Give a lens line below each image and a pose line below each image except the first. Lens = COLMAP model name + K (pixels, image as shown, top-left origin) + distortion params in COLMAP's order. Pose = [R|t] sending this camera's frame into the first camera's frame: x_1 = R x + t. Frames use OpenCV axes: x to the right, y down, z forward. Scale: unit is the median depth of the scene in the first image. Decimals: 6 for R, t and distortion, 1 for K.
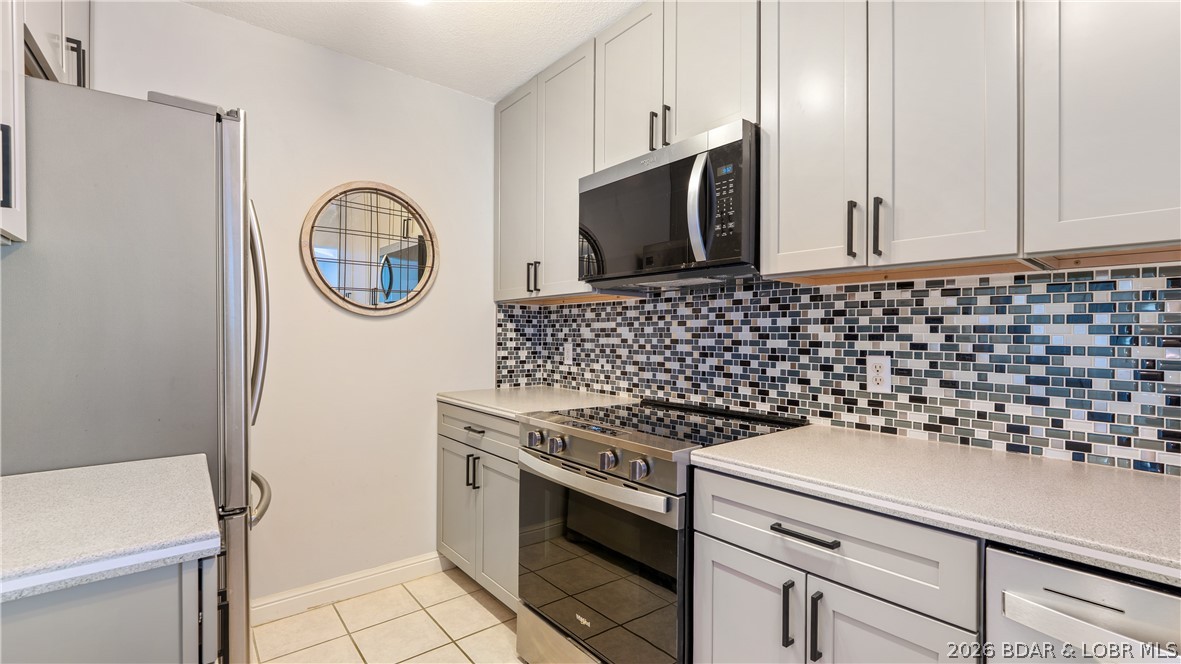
lens RADIAL K [[514.6, 0, 591.4], [0, 514.6, 335.8], [0, 0, 1]] dist [-0.013480, 0.000324]
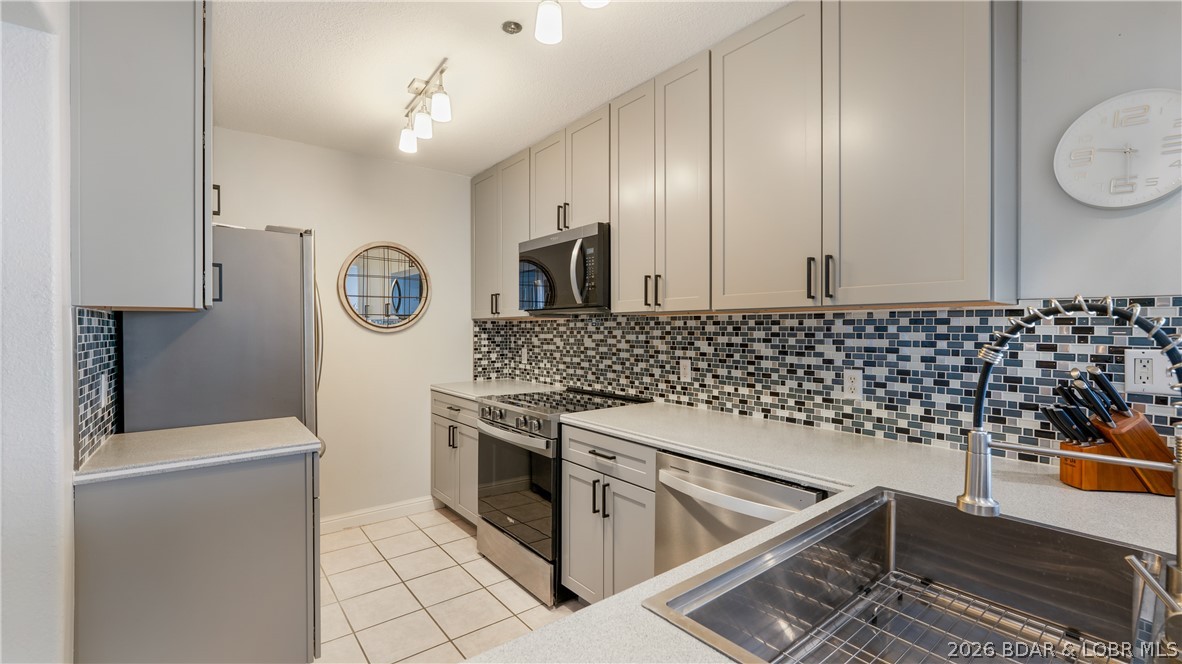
lens RADIAL K [[494.8, 0, 583.9], [0, 494.8, 324.7], [0, 0, 1]] dist [-0.004243, -0.000669]
pose [[0.999612, -0.010260, -0.025897, 0.225401], [0.009974, 0.999888, -0.011147, -0.049268], [0.026009, 0.010885, 0.999602, -0.507262]]
